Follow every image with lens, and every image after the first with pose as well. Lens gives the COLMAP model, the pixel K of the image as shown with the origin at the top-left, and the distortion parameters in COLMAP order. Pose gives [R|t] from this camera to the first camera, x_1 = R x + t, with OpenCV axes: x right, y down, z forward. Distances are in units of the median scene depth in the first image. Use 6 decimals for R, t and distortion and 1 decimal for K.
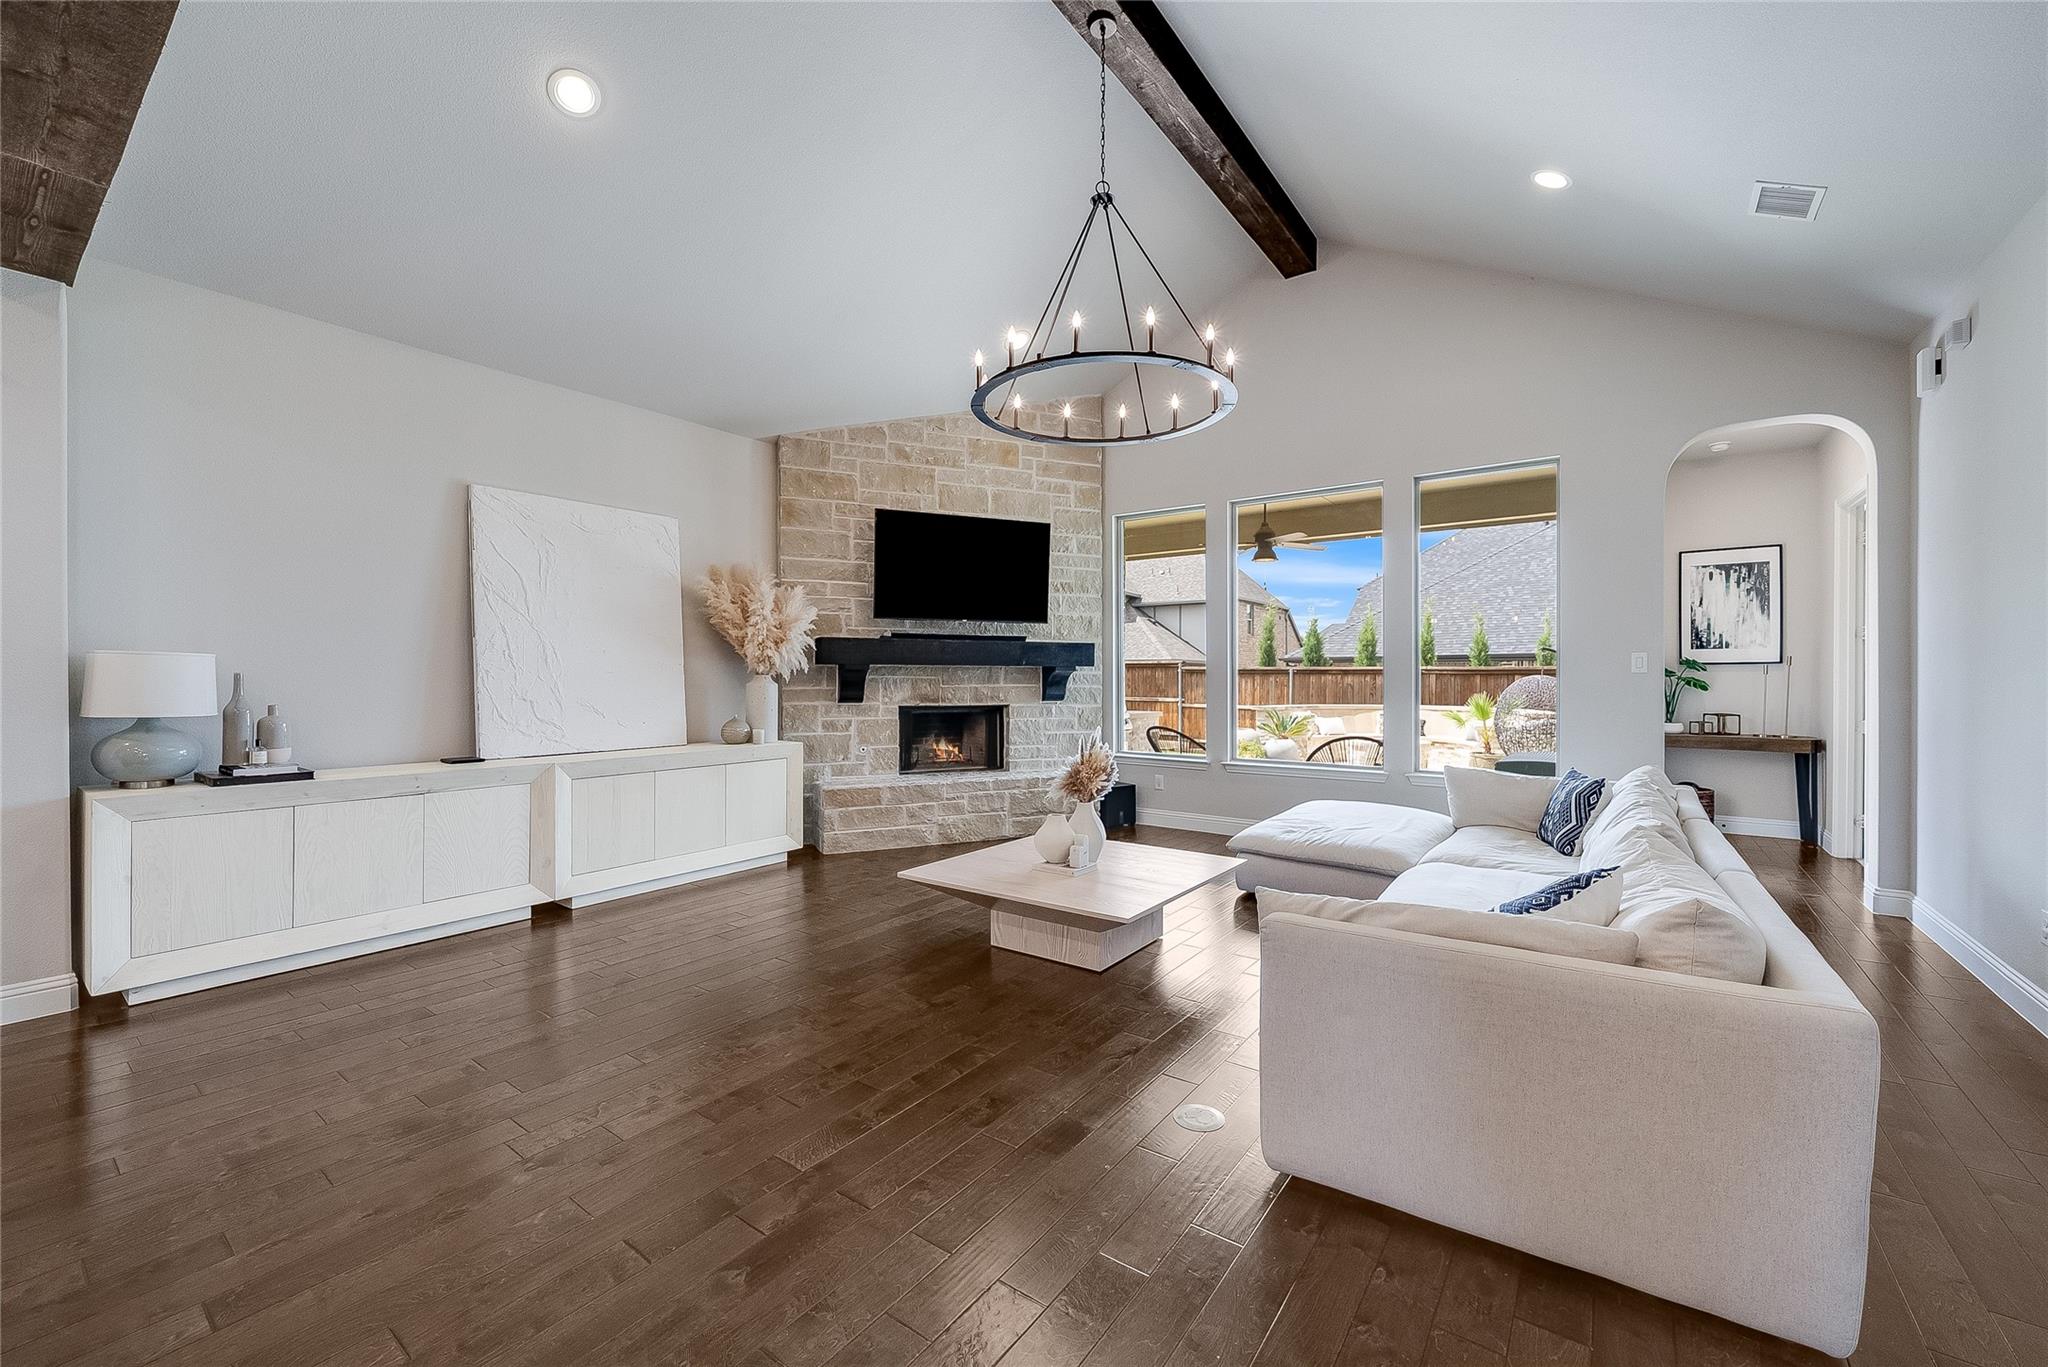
lens RADIAL K [[804.6, 0, 1028.3], [0, 804.6, 678.5], [0, 0, 1]] dist [0.002311, -0.003451]
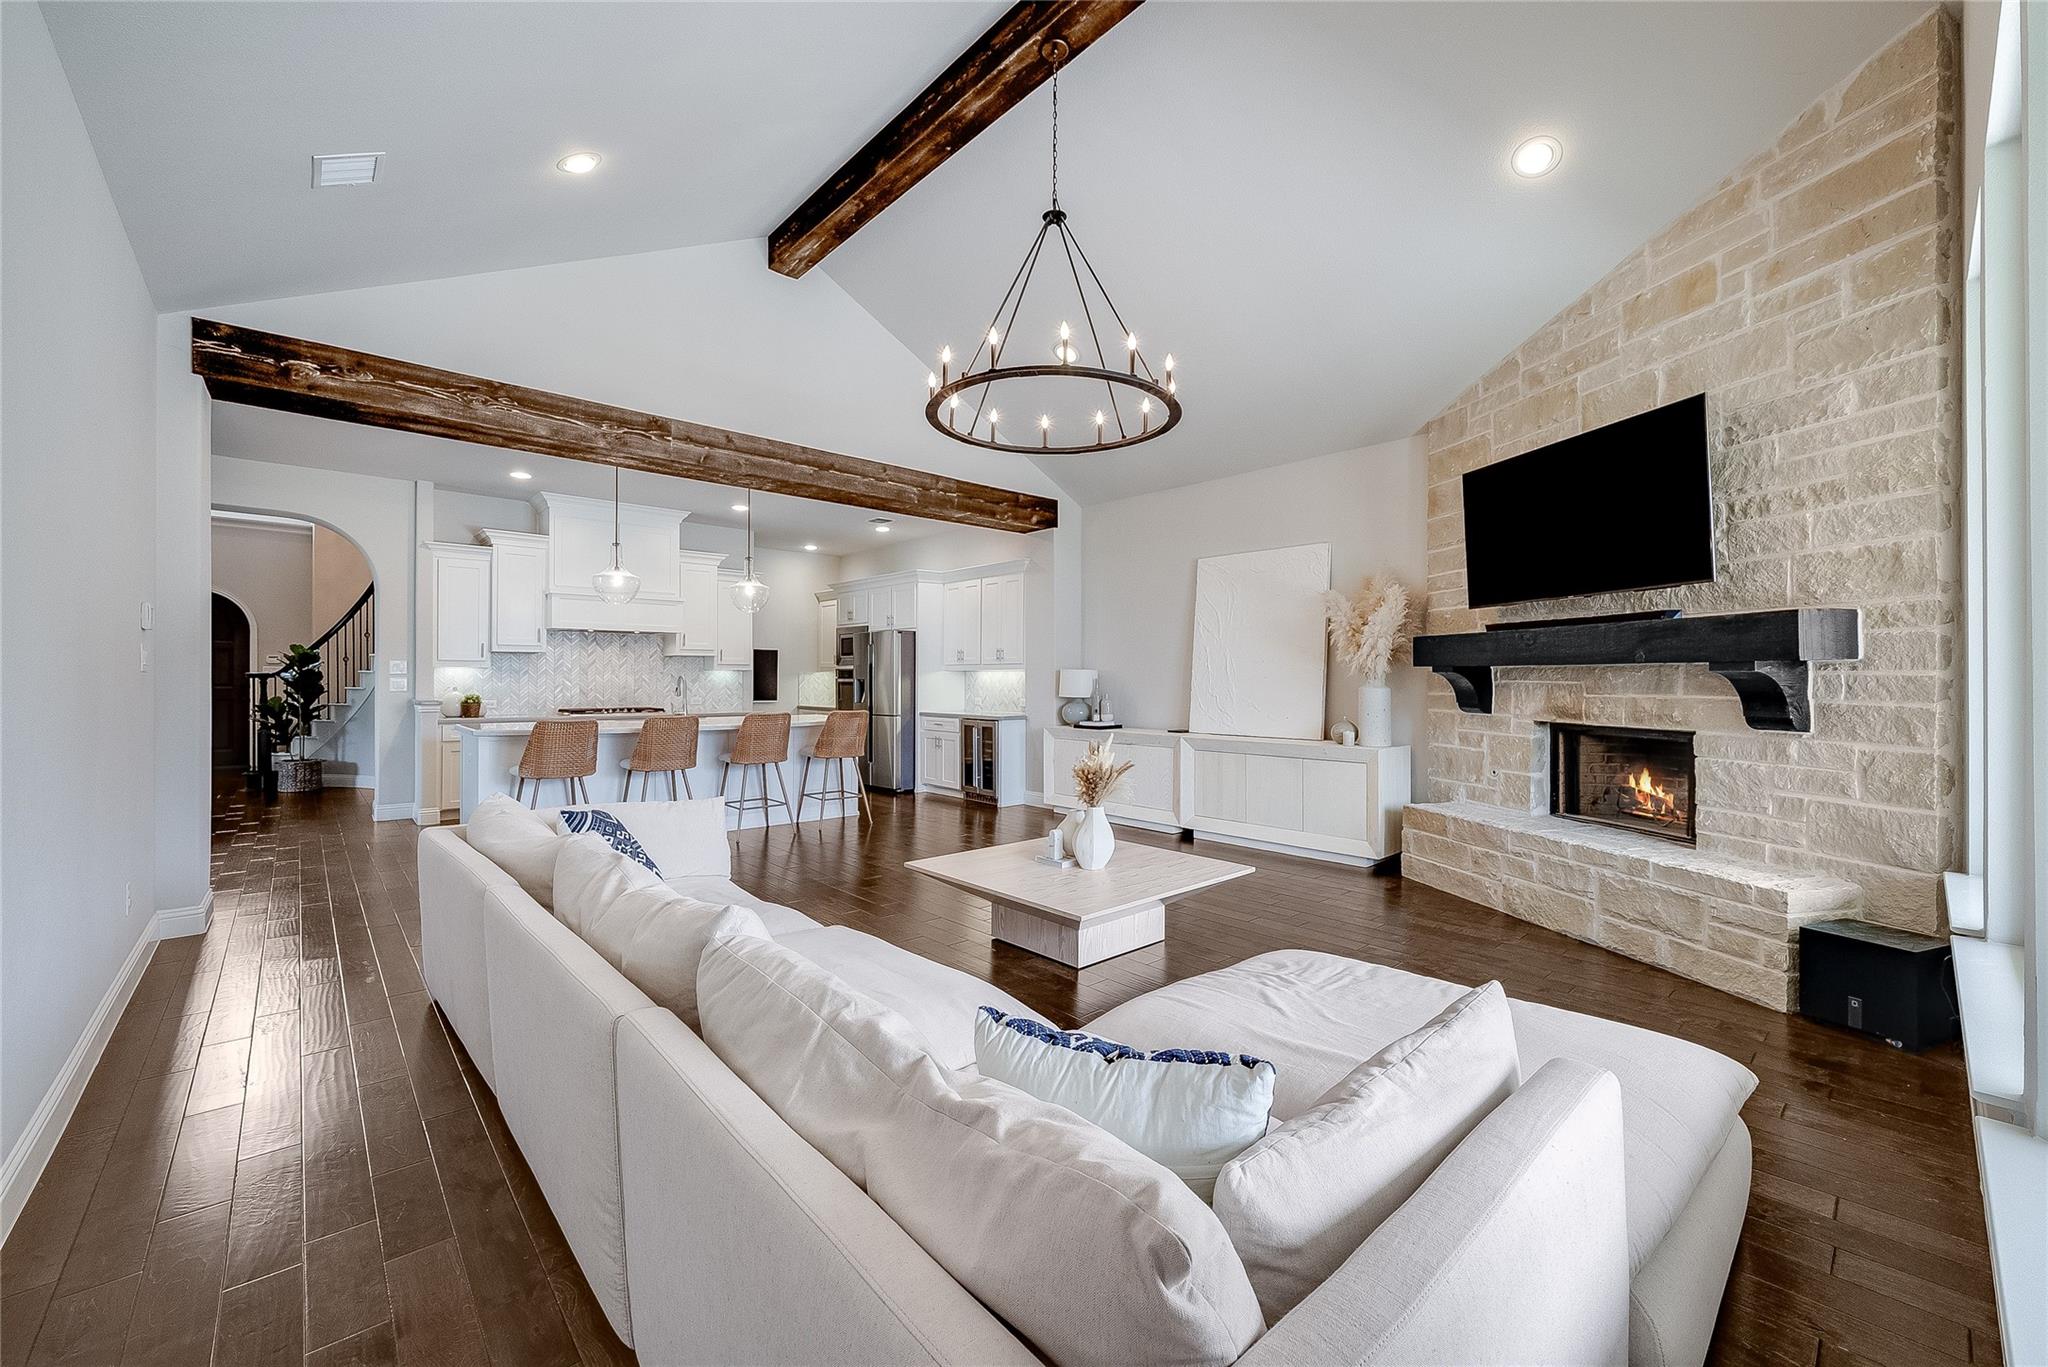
lens RADIAL K [[804.6, 0, 1028.3], [0, 804.6, 678.5], [0, 0, 1]] dist [0.002311, -0.003451]
pose [[-0.200534, -0.001748, -0.979685, 0.665213], [-0.004692, 0.999989, -0.000824, -0.001936], [0.979675, 0.004431, -0.200540, 0.701829]]
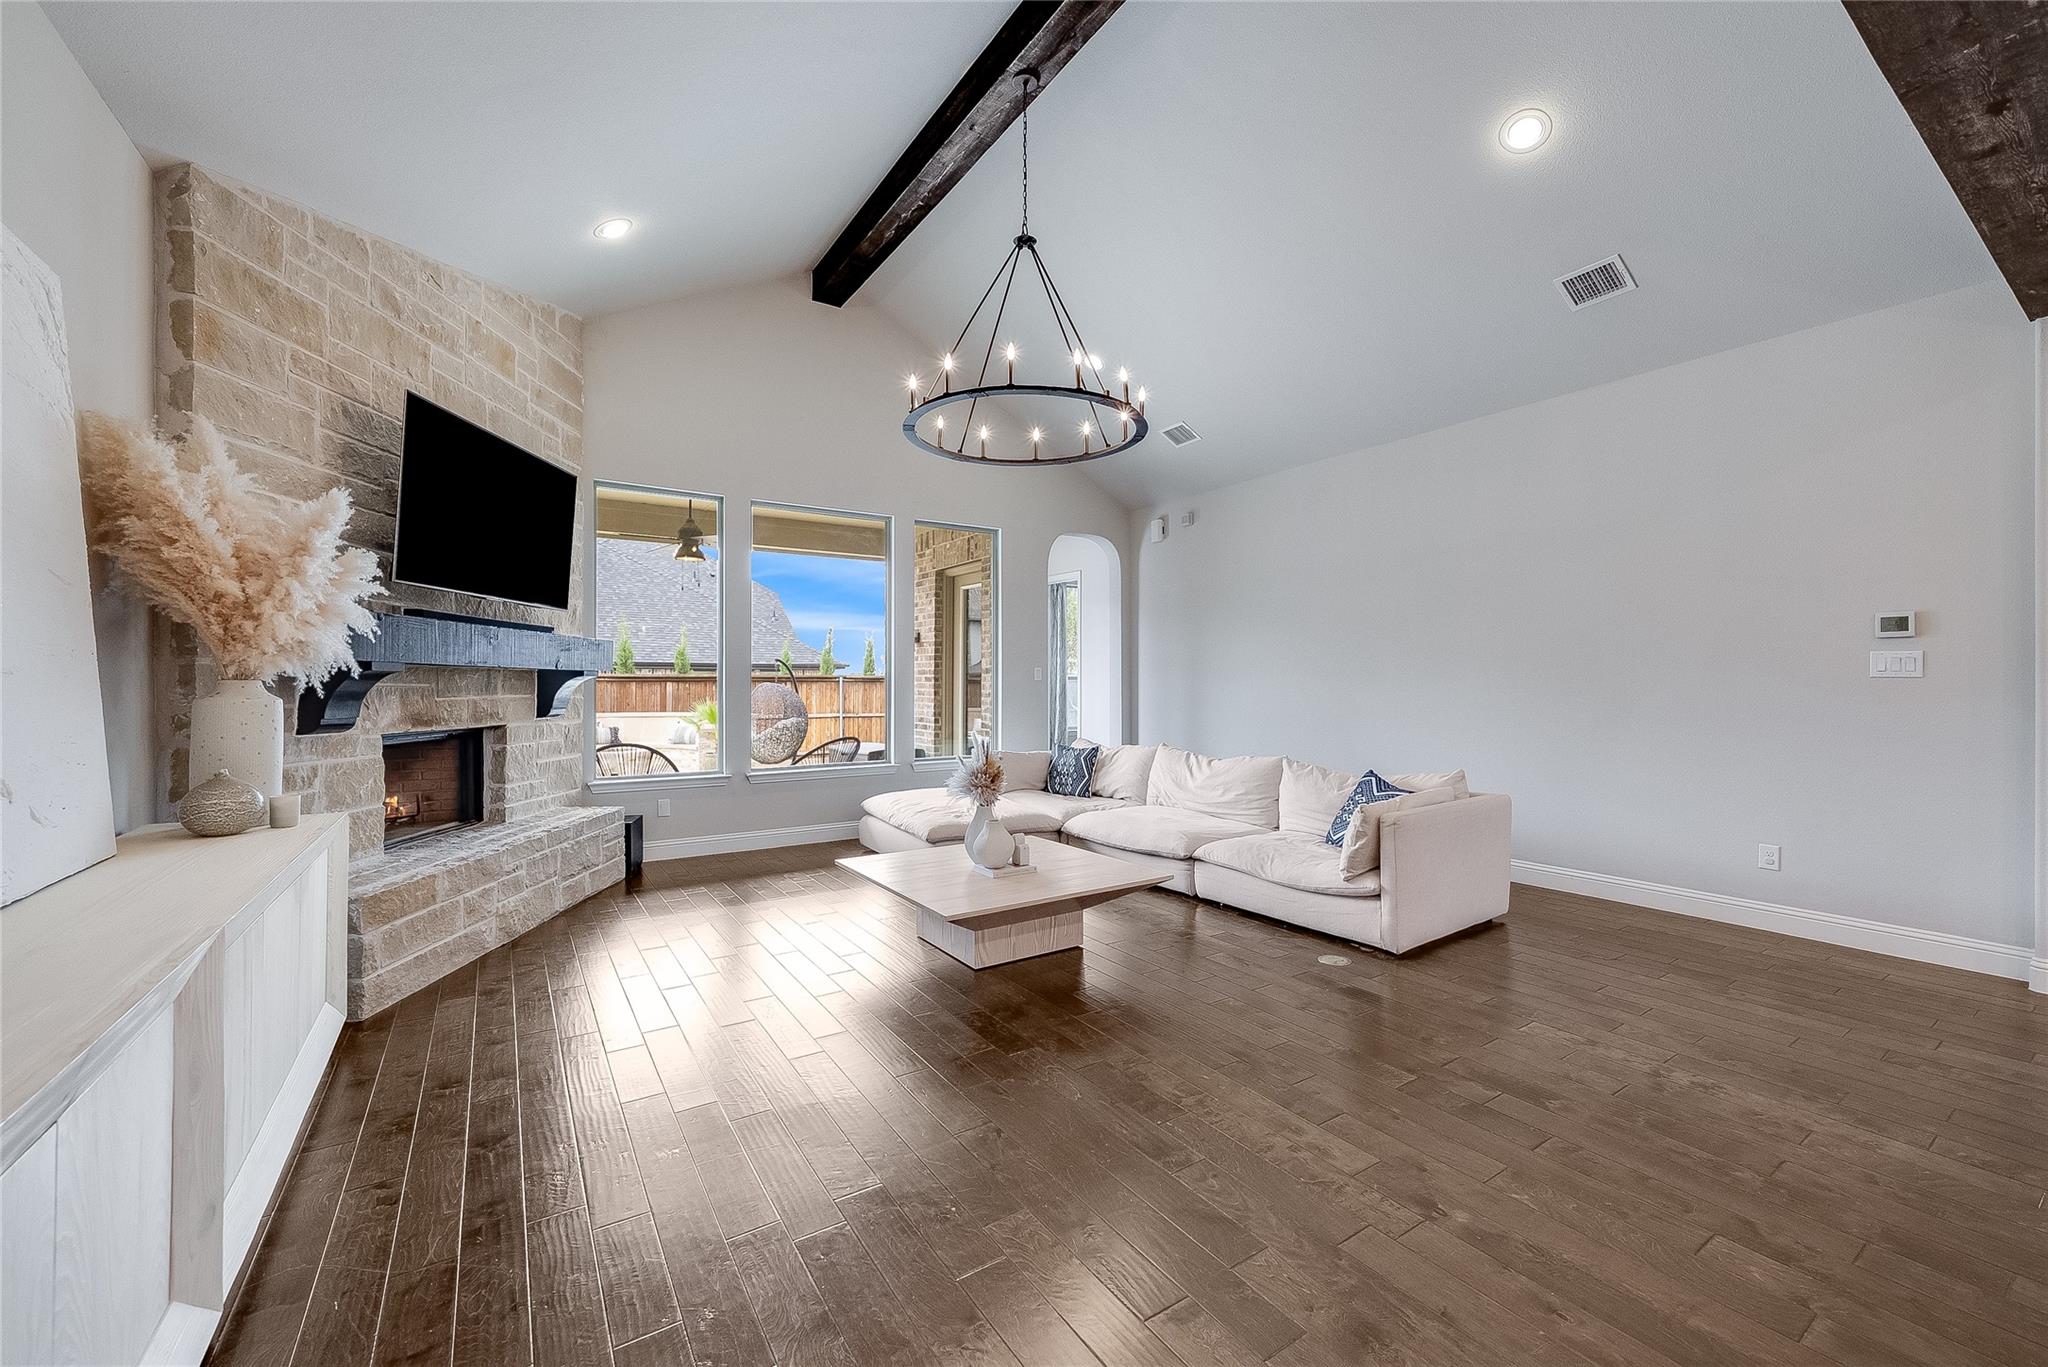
lens RADIAL K [[804.6, 0, 1028.3], [0, 804.6, 678.5], [0, 0, 1]] dist [0.002311, -0.003451]
pose [[0.346235, 0.004519, 0.938137, -0.548036], [0.002625, 0.999980, -0.005786, -0.001644], [-0.938144, 0.004466, 0.346216, 0.371073]]
